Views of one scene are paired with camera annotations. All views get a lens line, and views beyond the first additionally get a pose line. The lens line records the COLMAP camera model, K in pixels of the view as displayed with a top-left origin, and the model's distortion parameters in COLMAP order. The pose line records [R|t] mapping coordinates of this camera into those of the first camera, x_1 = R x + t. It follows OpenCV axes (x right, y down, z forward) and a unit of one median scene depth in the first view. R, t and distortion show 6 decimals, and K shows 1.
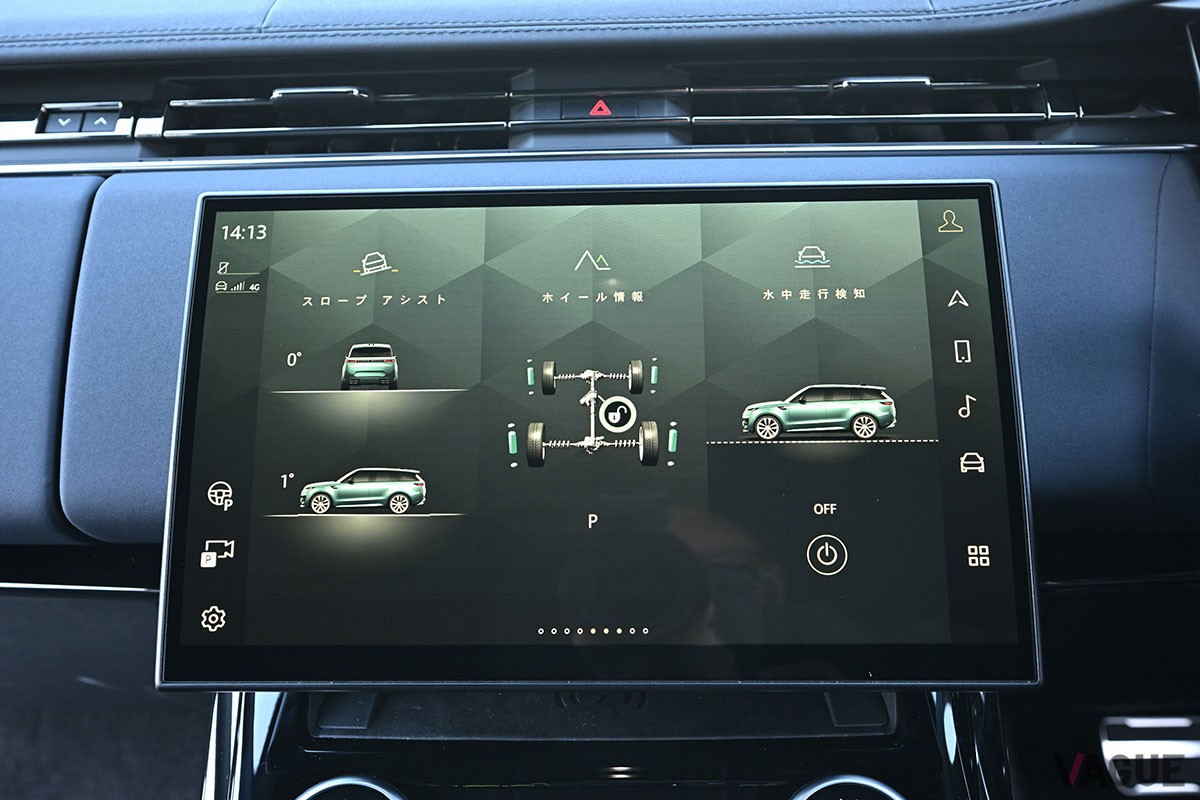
lens RADIAL K [[1093.1, 0, 593.5], [0, 1093.1, 396.7], [0, 0, 1]] dist [-0.002073, 0.000000]
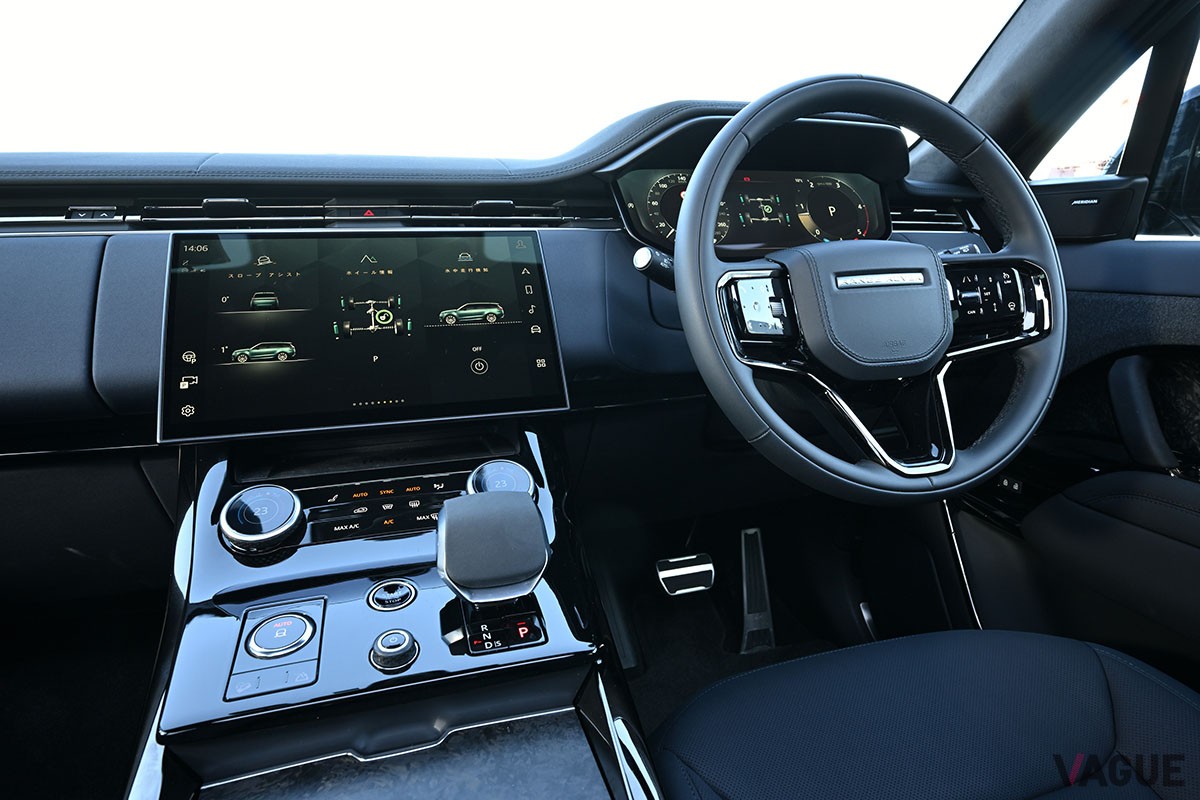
lens RADIAL K [[696.8, 0, 603.0], [0, 696.8, 399.9], [0, 0, 1]] dist [-0.001509, -0.006128]
pose [[0.947059, -0.058599, 0.315665, -0.013885], [0.116262, 0.979068, -0.167058, 0.454211], [-0.299268, 0.194914, 0.934049, -0.441577]]
